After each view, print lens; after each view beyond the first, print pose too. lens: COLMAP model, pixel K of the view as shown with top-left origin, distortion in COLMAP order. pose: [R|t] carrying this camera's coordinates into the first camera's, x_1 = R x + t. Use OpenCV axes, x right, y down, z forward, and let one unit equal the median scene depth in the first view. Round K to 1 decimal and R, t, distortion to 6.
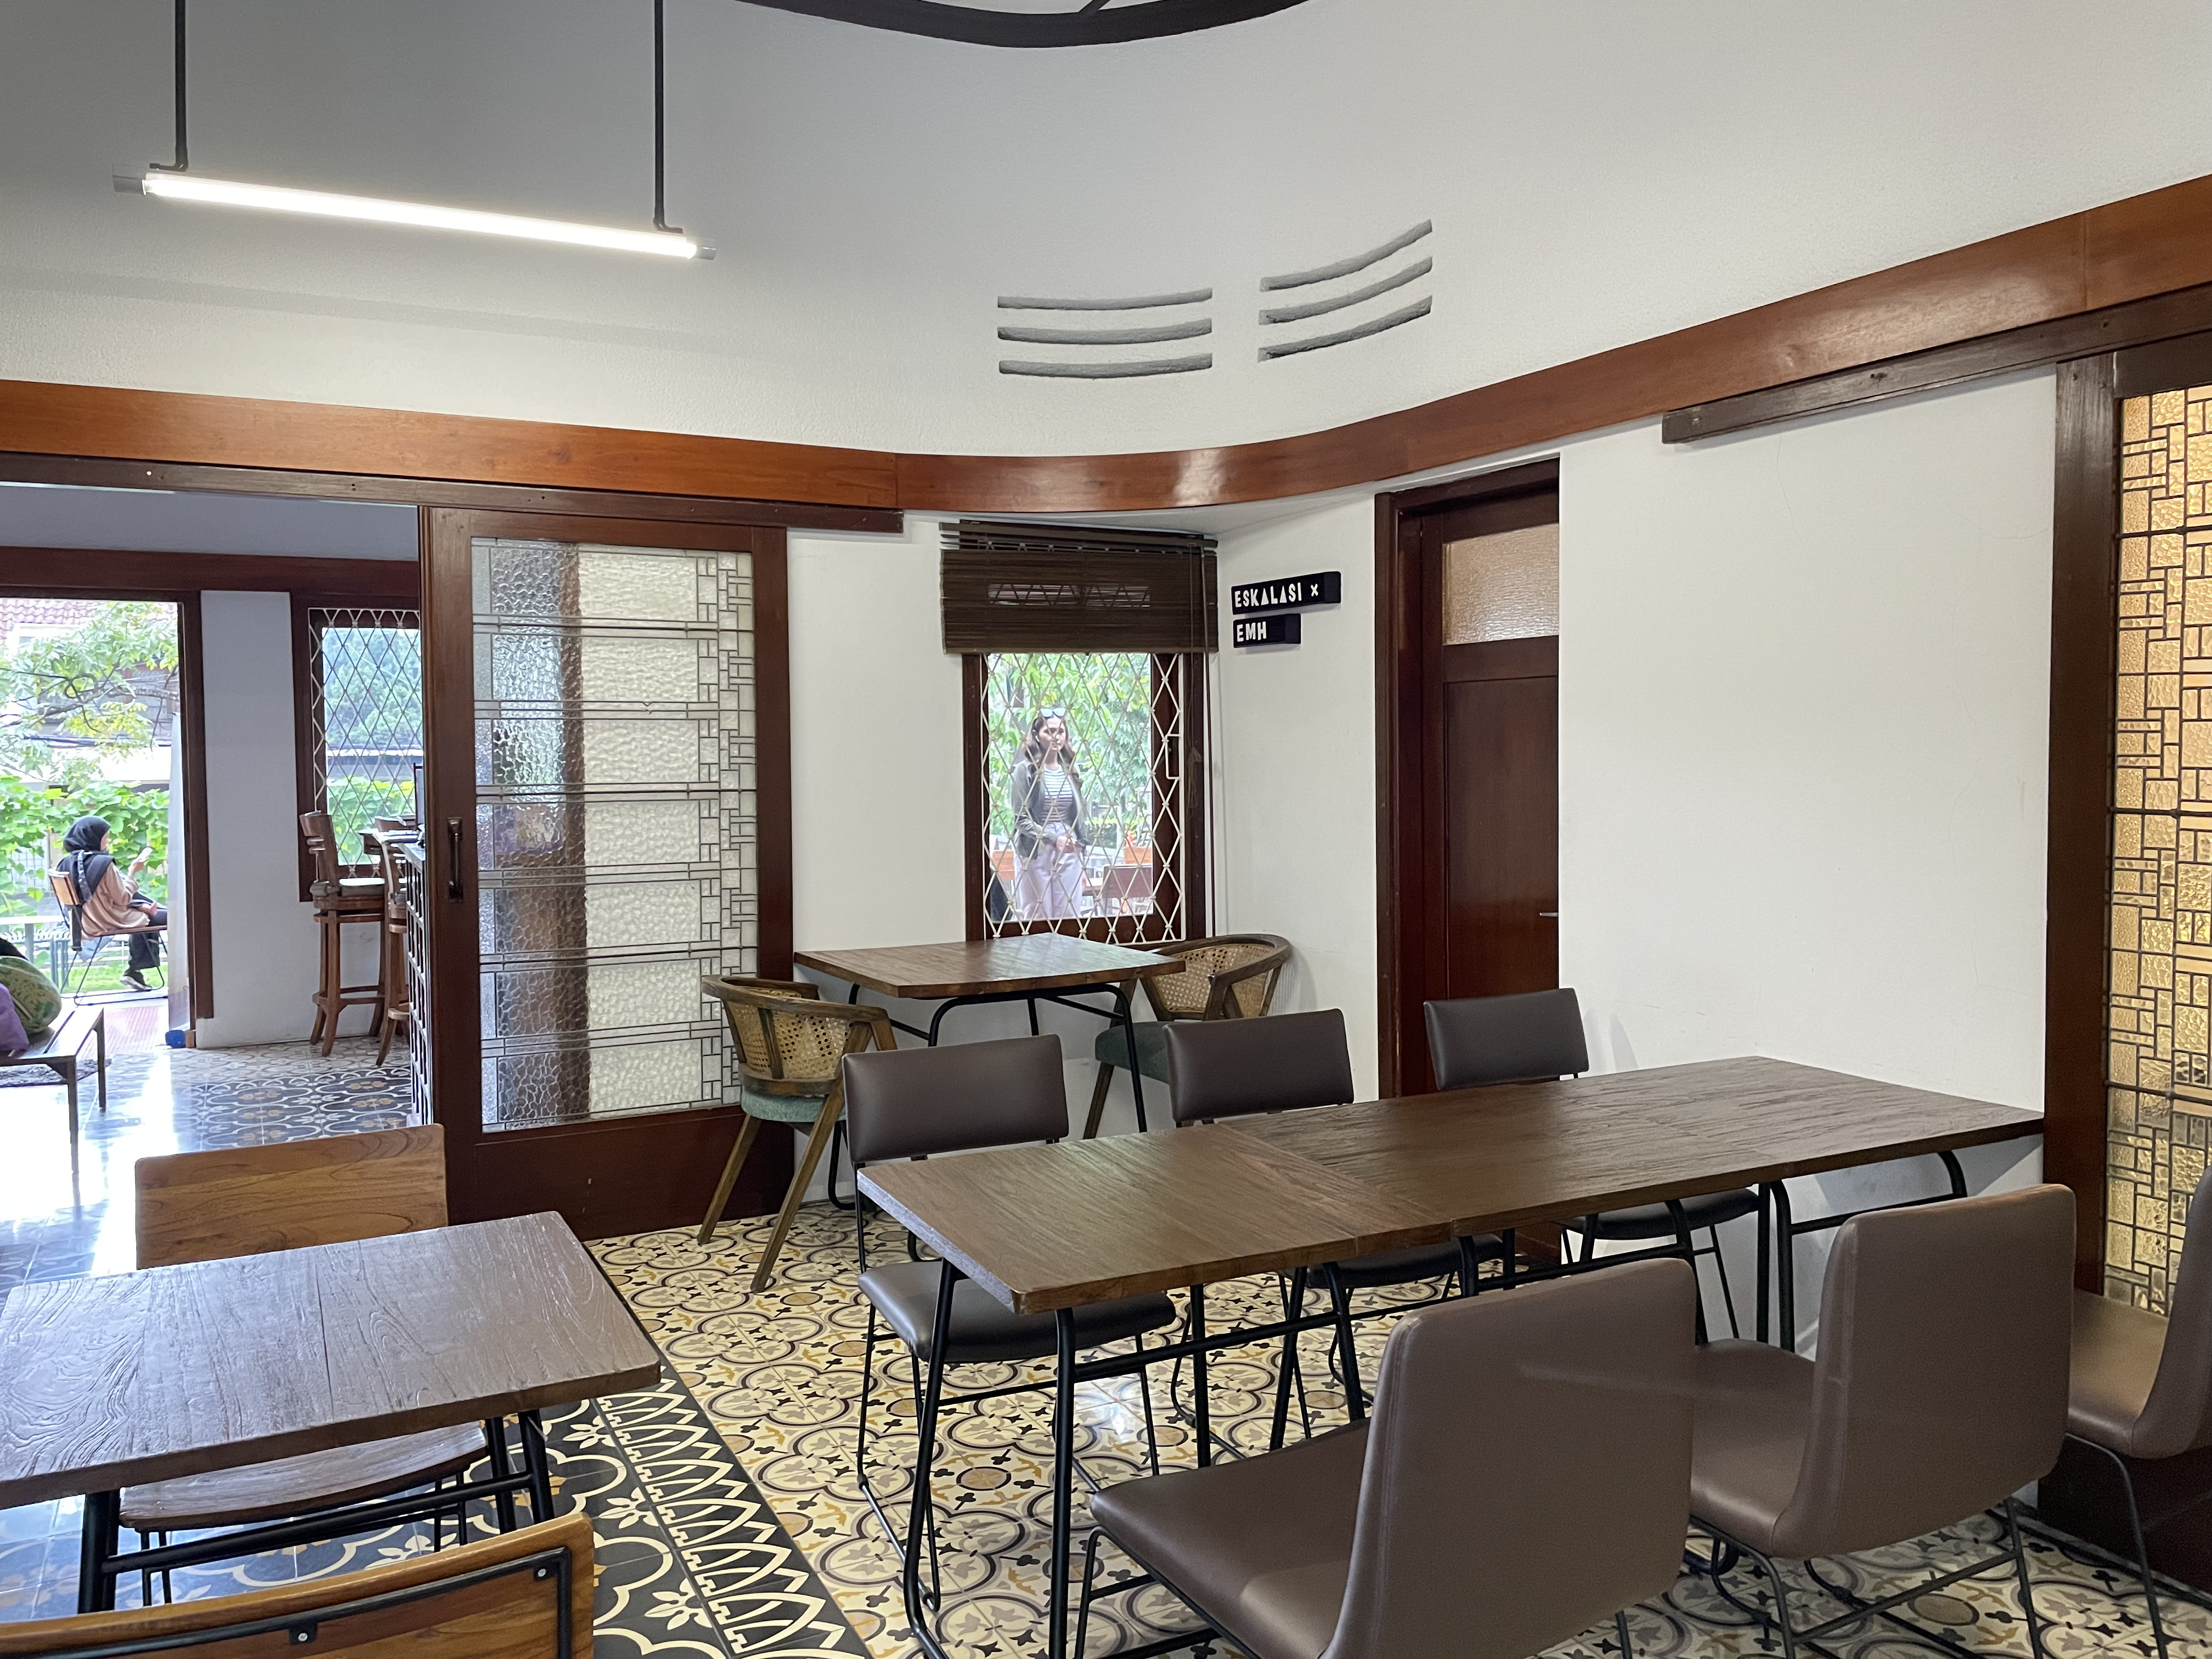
lens RADIAL K [[1676.6, 0, 1098.7], [0, 1676.6, 826.9], [0, 0, 1]] dist [0.035700, -0.032513]
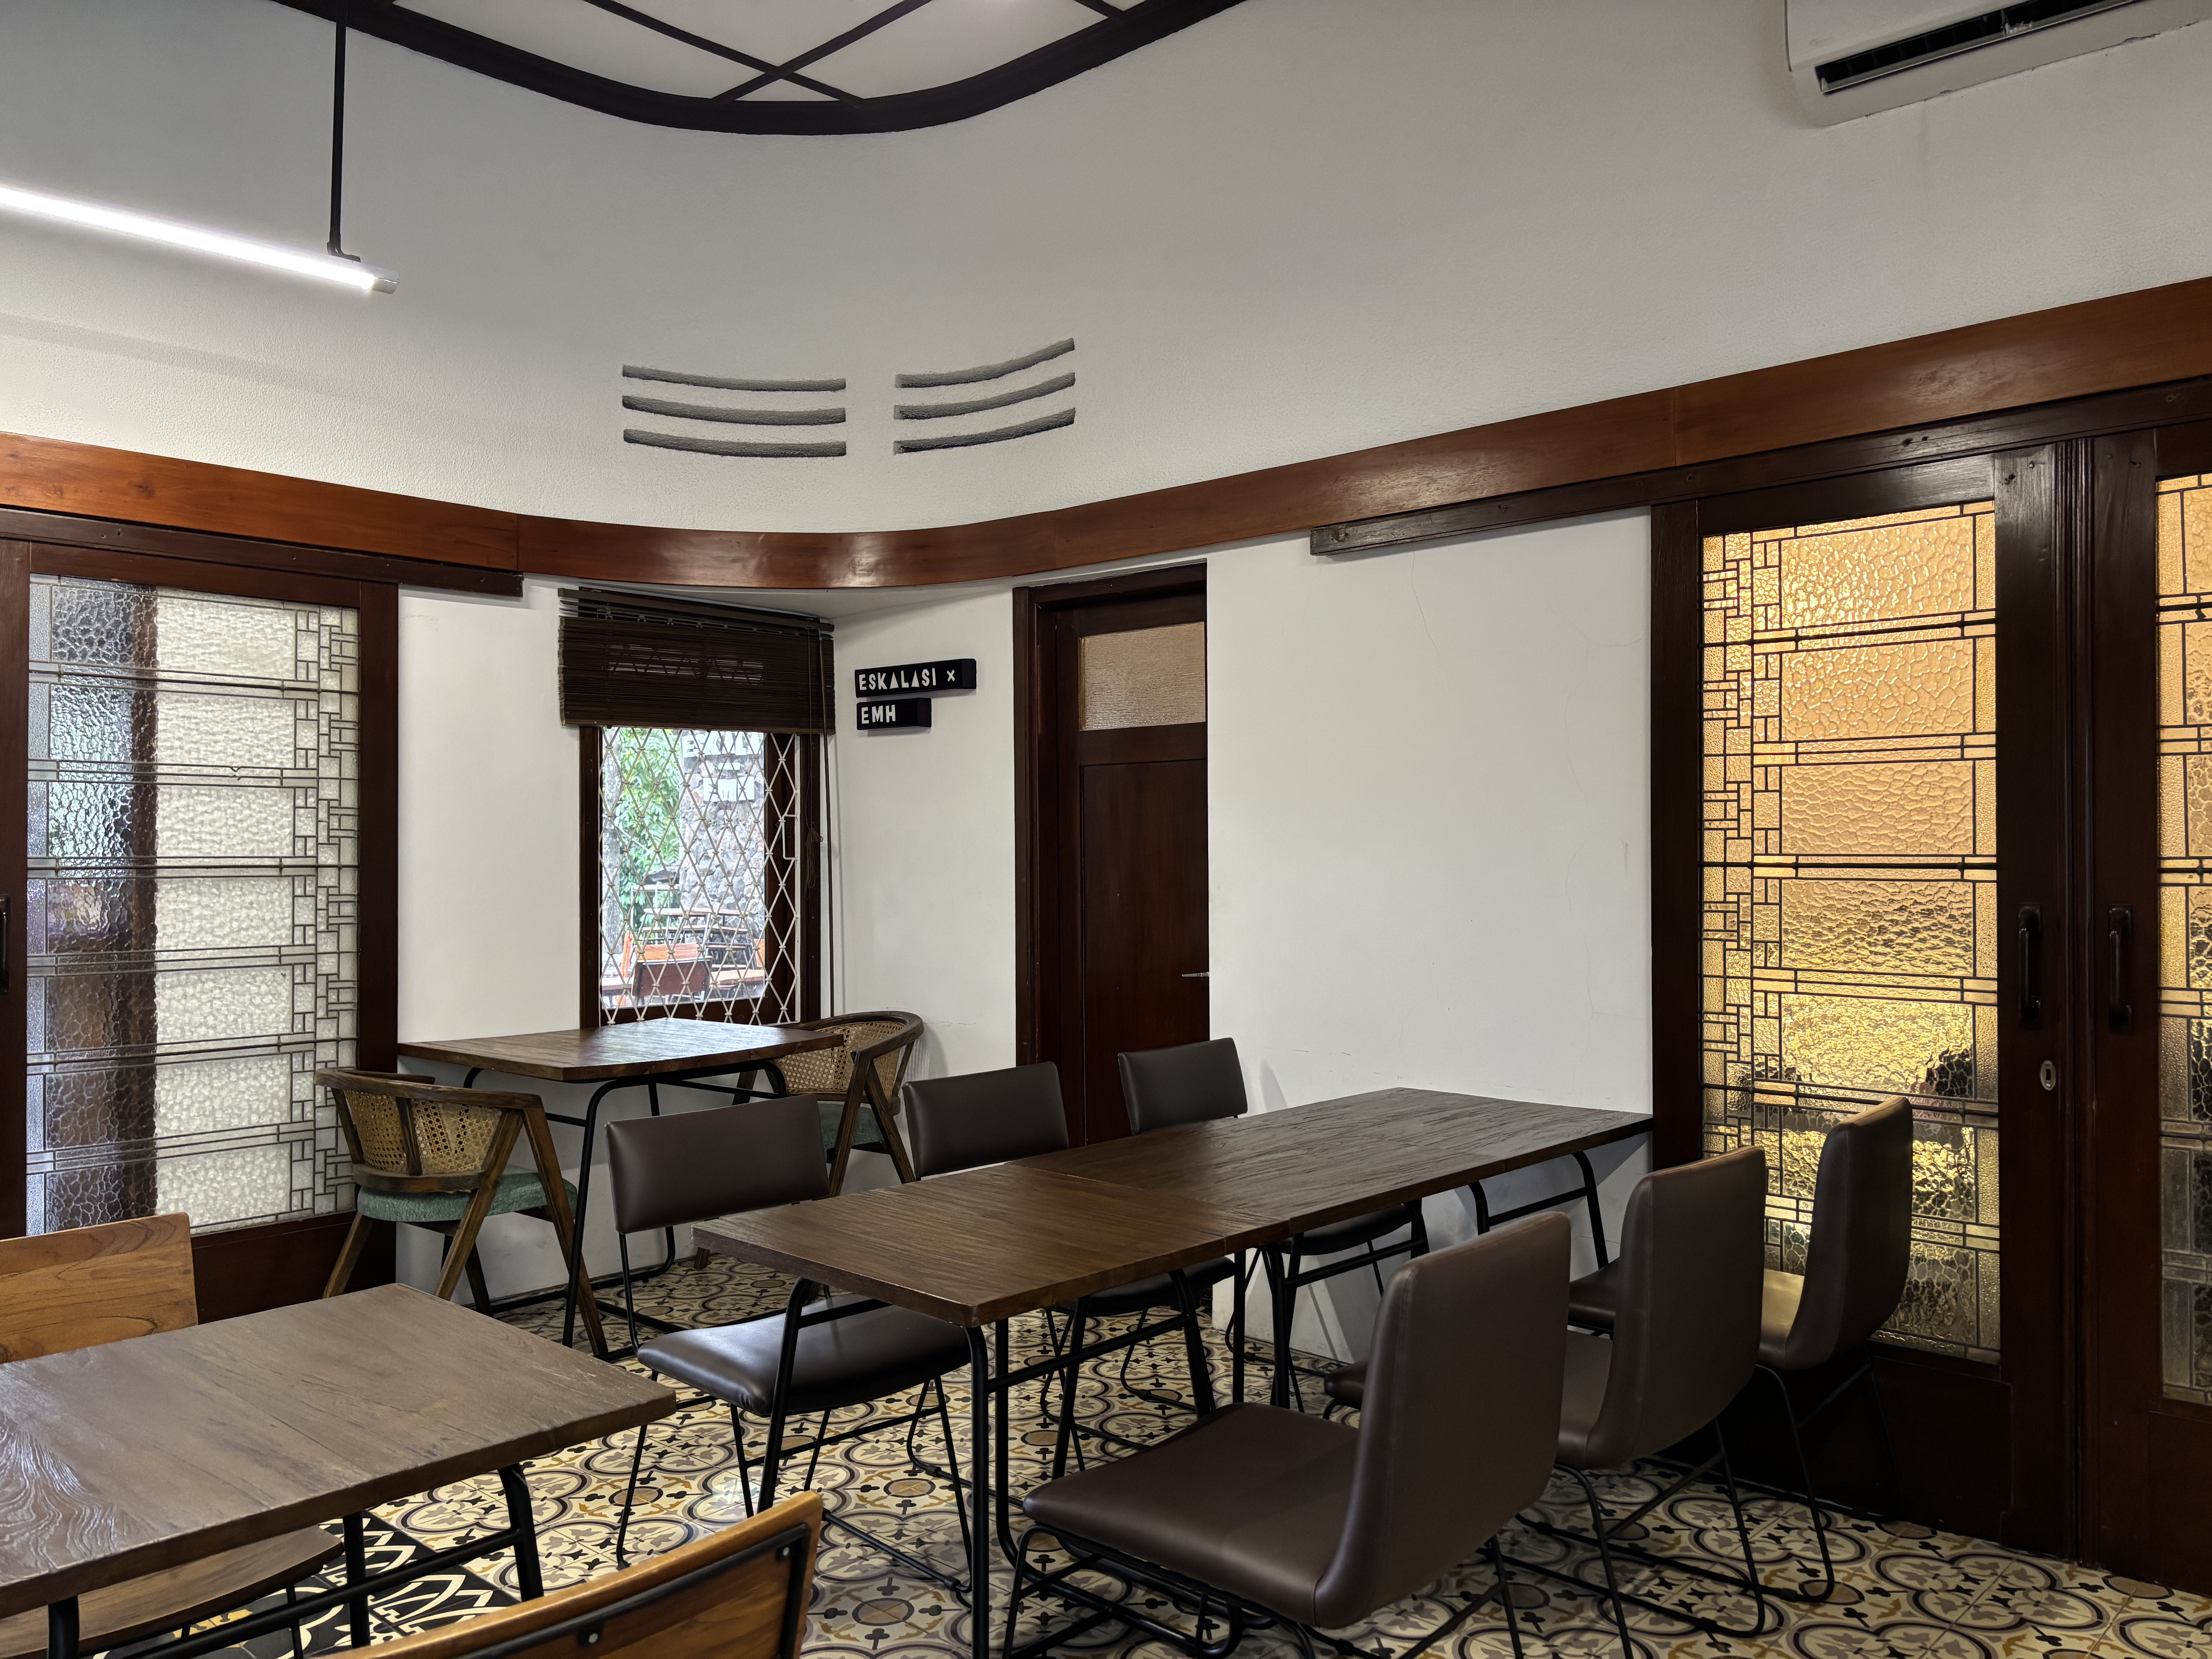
lens RADIAL K [[1695.5, 0, 1123.7], [0, 1695.5, 843.6], [0, 0, 1]] dist [0.040903, -0.034932]
pose [[0.937221, 0.006088, 0.348683, -0.143512], [0.013604, 0.998448, -0.053999, 0.022503], [-0.348471, 0.055353, 0.935684, -0.016941]]
